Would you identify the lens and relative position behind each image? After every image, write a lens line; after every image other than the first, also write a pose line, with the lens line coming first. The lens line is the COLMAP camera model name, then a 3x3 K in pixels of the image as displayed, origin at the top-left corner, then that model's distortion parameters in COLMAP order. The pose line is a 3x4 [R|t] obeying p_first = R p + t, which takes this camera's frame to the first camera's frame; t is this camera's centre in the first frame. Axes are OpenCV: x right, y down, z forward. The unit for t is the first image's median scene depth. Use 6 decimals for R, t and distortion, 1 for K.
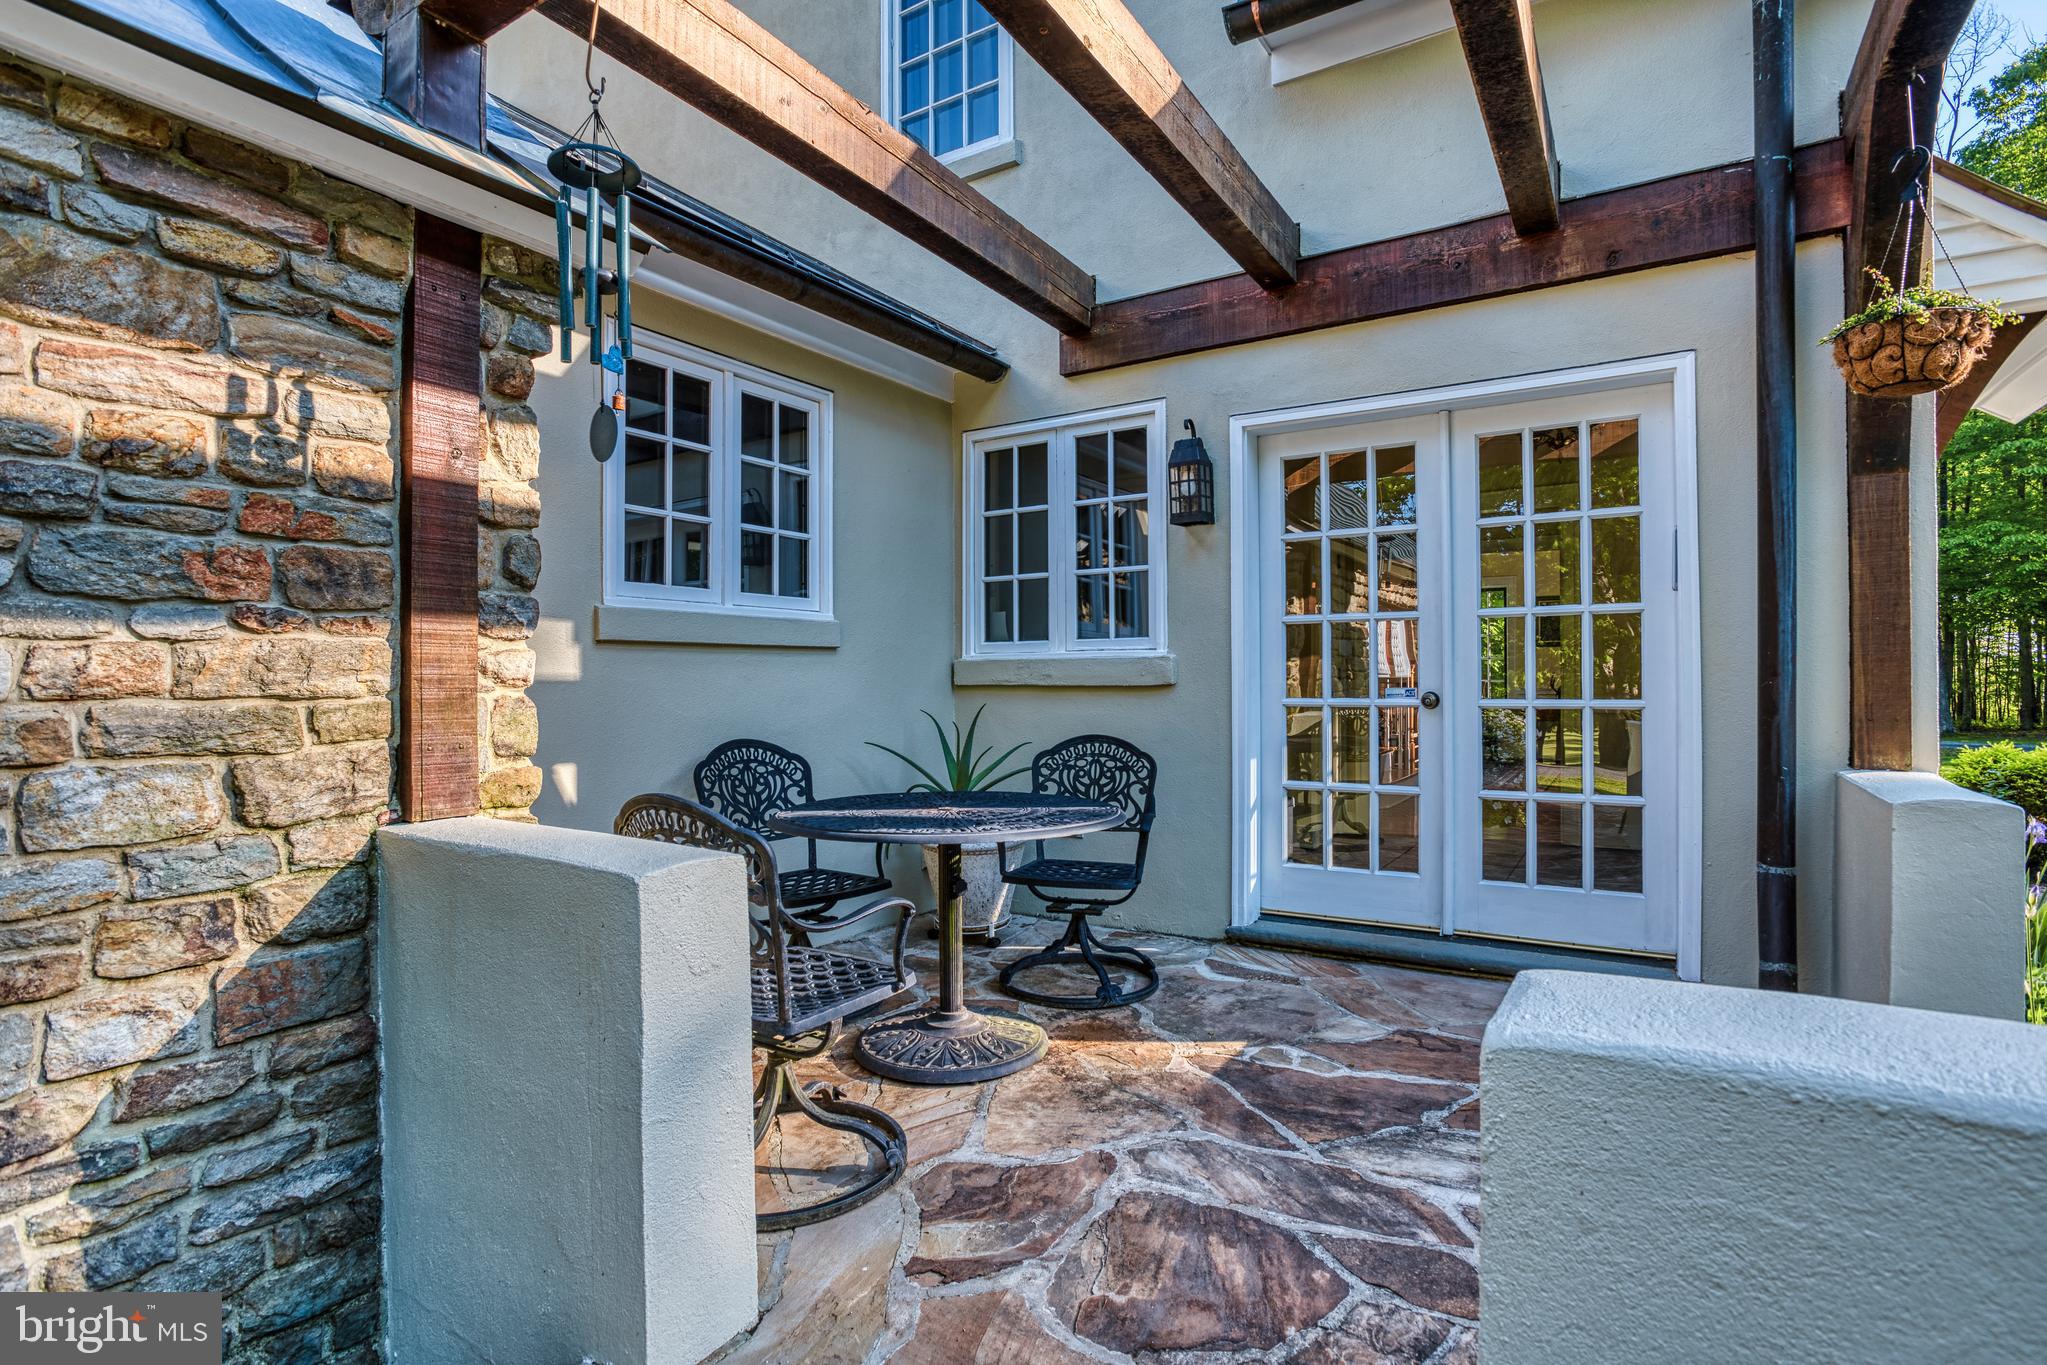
lens RADIAL K [[980.9, 0, 1043.9], [0, 980.9, 677.5], [0, 0, 1]] dist [-0.023035, 0.007018]
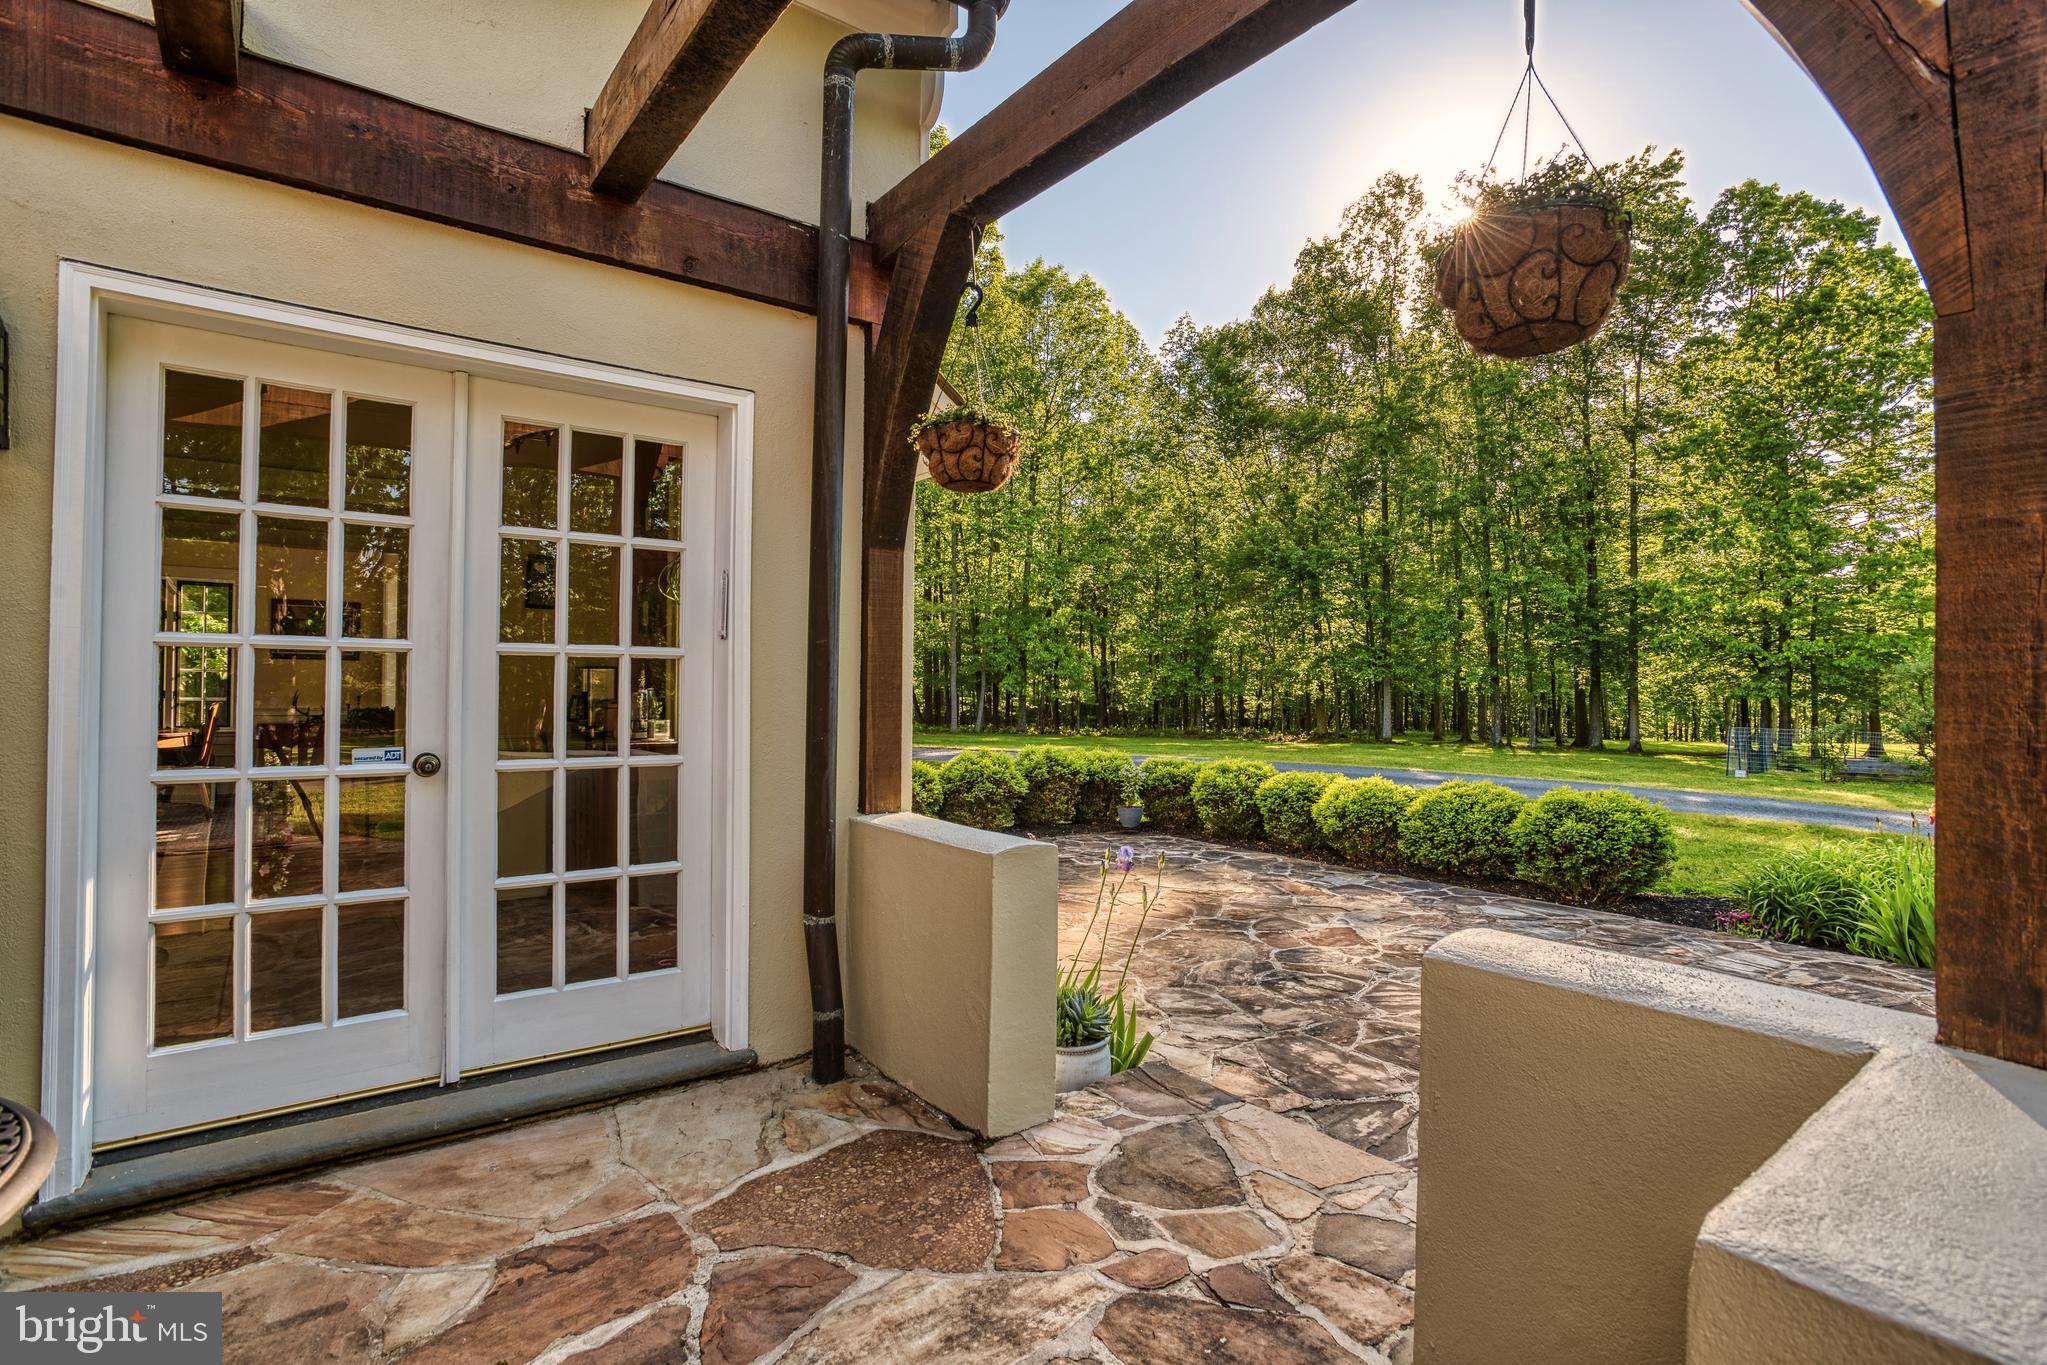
lens RADIAL K [[980.9, 0, 1017.6], [0, 980.9, 678.6], [0, 0, 1]] dist [-0.023035, 0.007018]
pose [[0.369109, 0.016431, 0.929241, -0.120544], [-0.008278, 0.999862, -0.014392, -0.035224], [-0.929349, -0.002380, 0.369194, 0.349002]]
